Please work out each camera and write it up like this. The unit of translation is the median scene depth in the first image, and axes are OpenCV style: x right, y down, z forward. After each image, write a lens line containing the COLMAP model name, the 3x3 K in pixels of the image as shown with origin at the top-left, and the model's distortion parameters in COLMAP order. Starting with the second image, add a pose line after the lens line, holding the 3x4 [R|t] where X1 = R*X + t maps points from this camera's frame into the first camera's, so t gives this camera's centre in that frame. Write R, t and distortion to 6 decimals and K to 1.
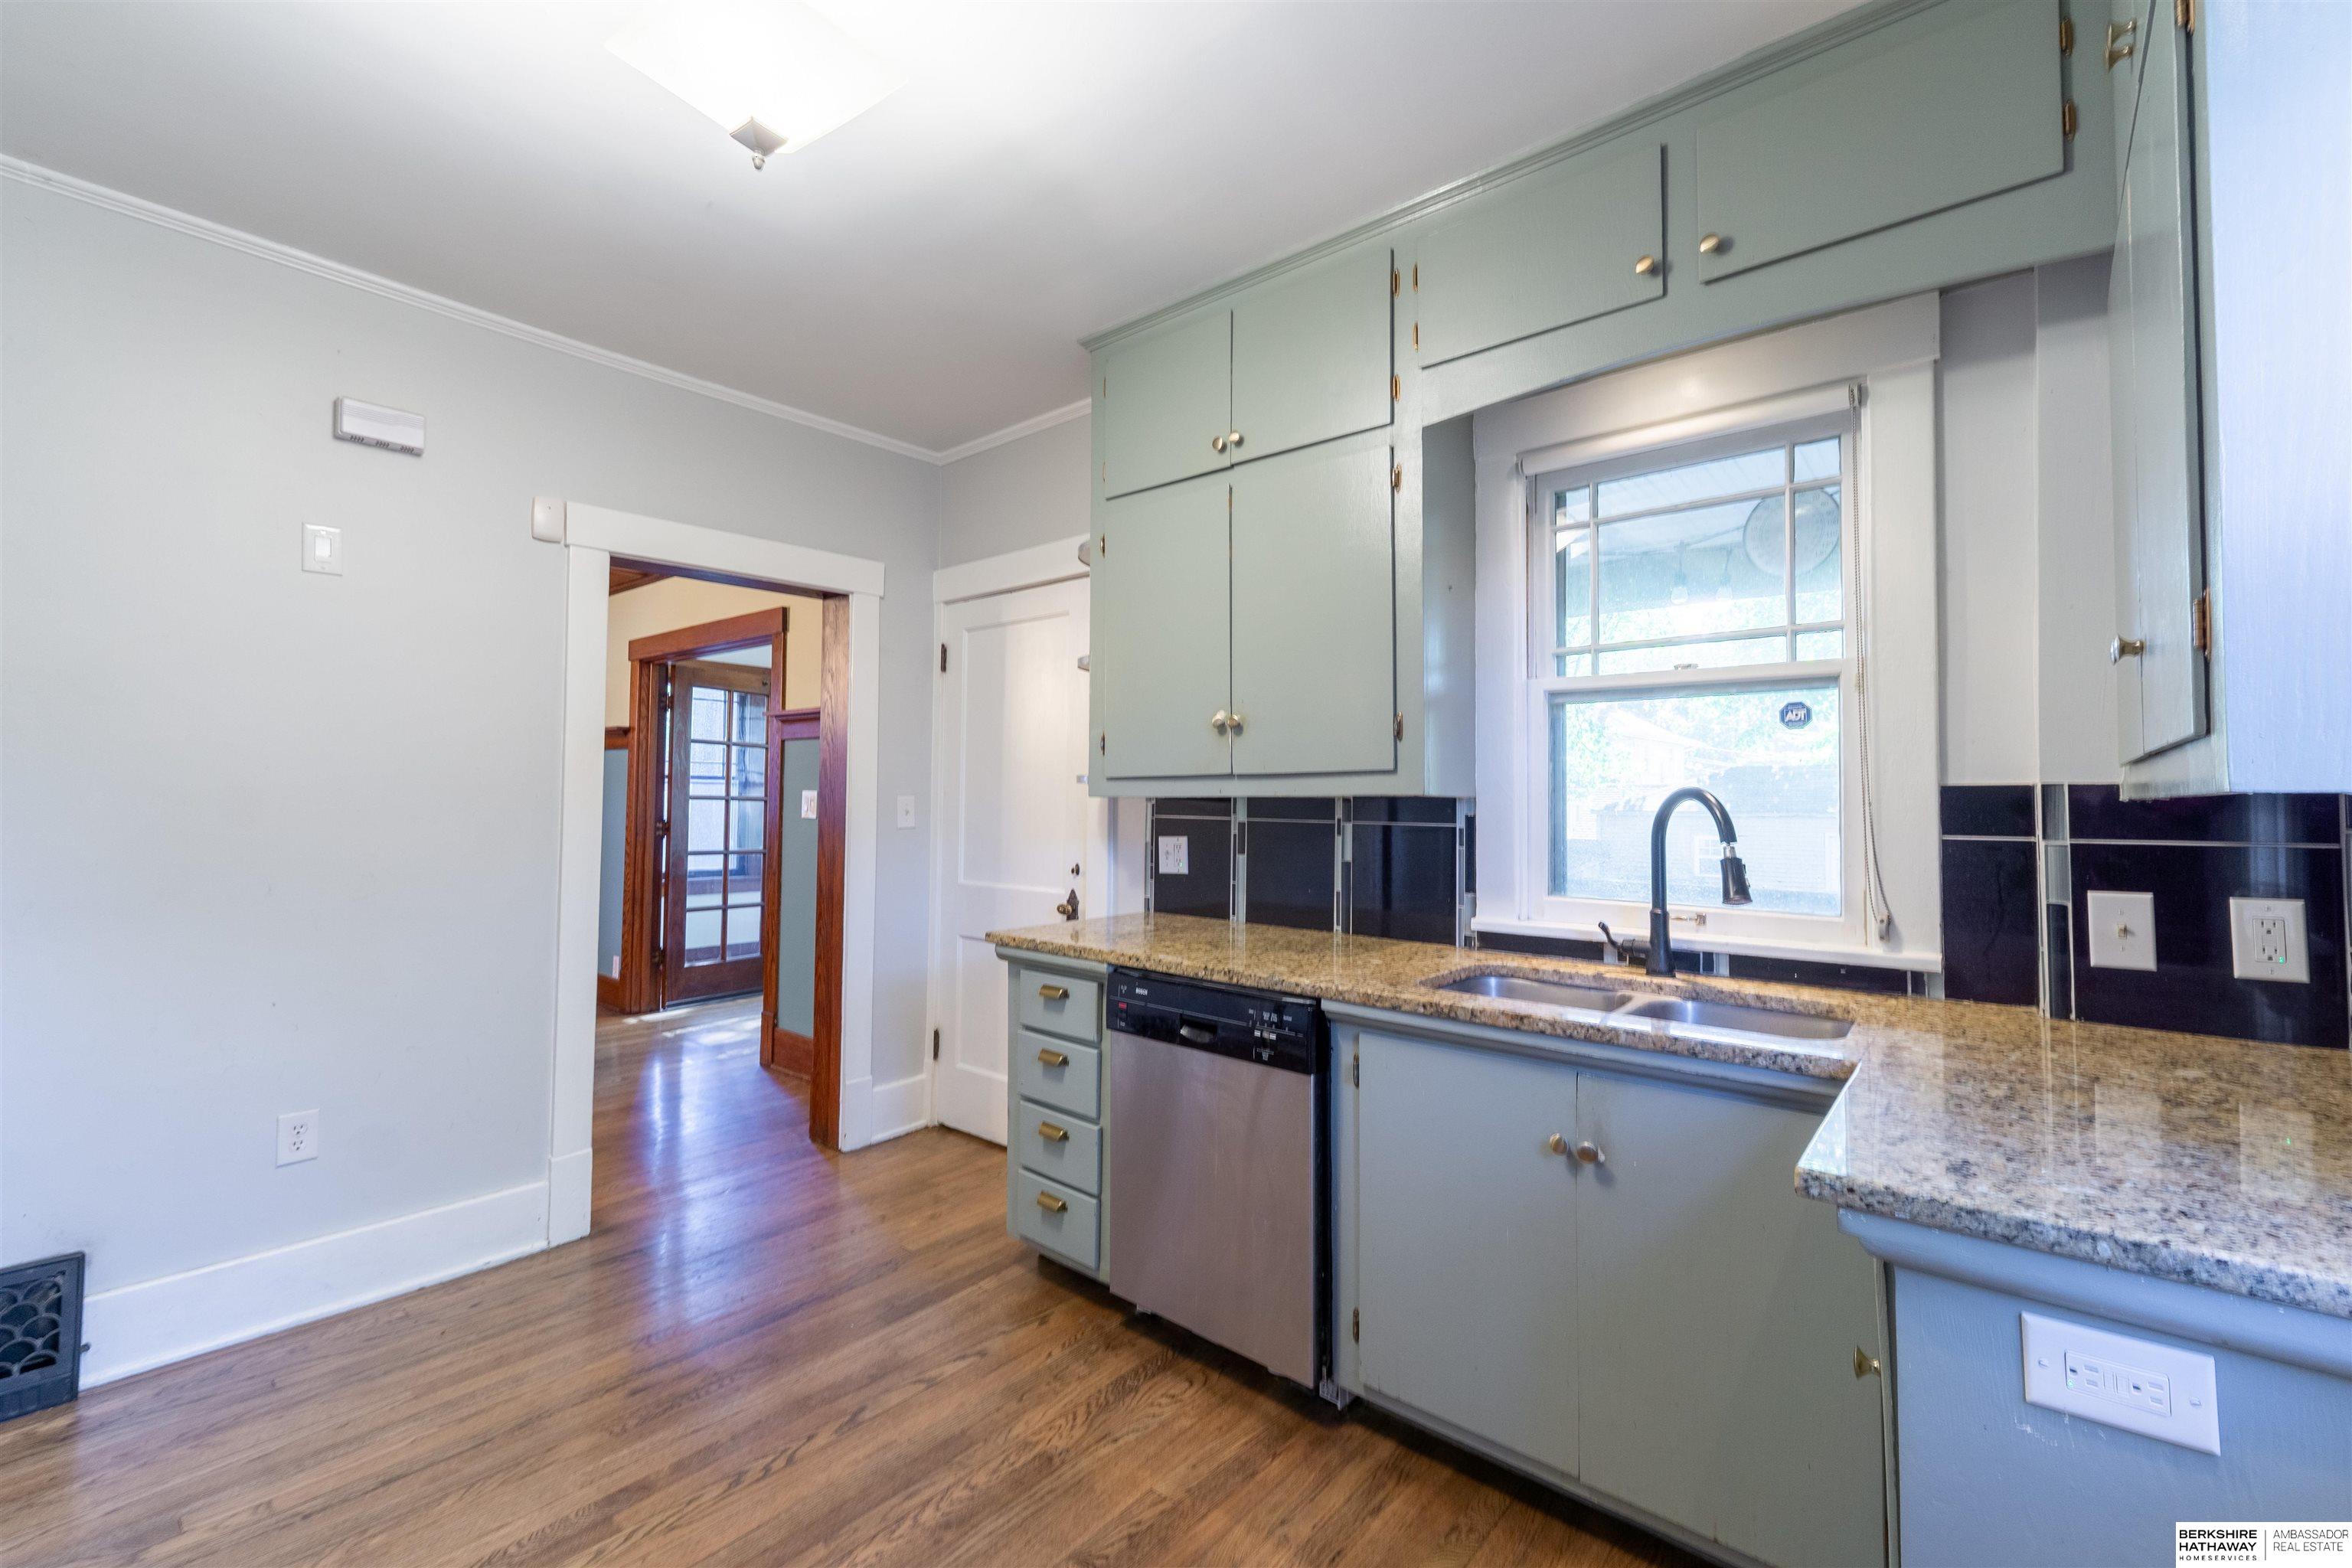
lens RADIAL K [[986.3, 0, 1180.6], [0, 986.3, 771.3], [0, 0, 1]] dist [0.006504, 0.000291]
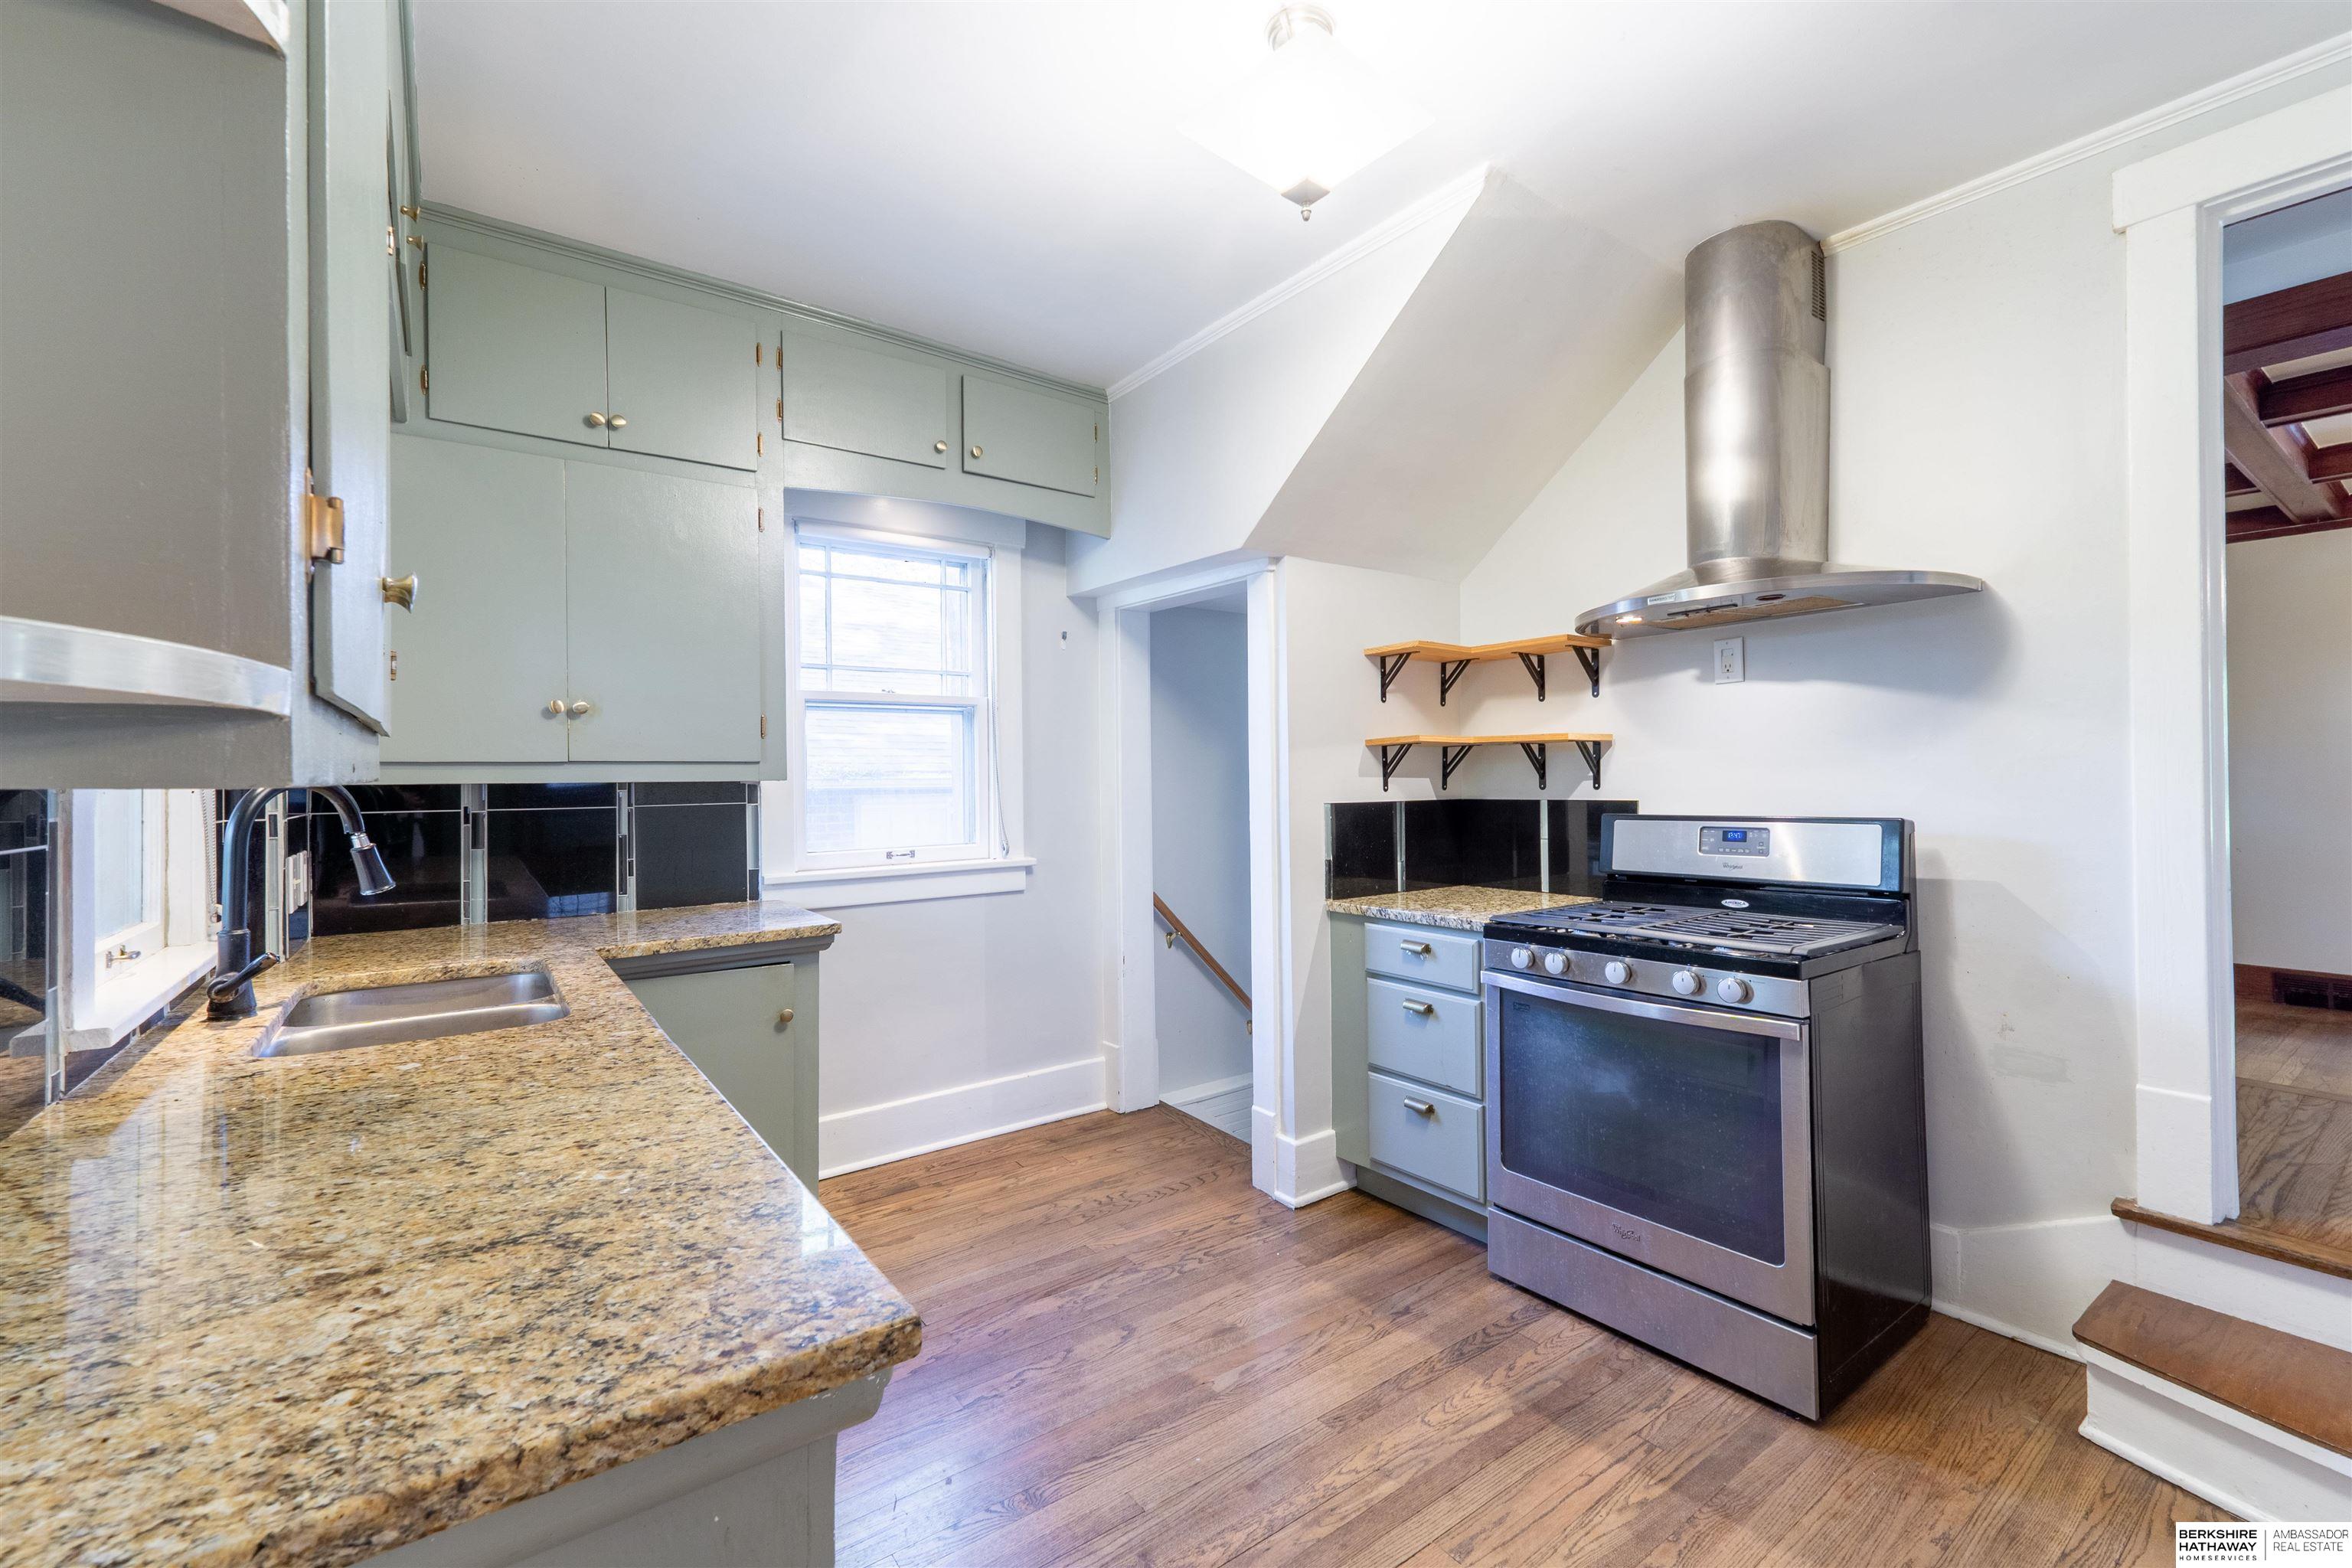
lens RADIAL K [[986.3, 0, 1180.6], [0, 986.3, 771.3], [0, 0, 1]] dist [0.006504, 0.000291]
pose [[0.237709, -0.001309, 0.971336, -0.736817], [-0.009381, 0.999949, 0.003643, 0.005327], [-0.971291, -0.009978, 0.237685, 0.194548]]
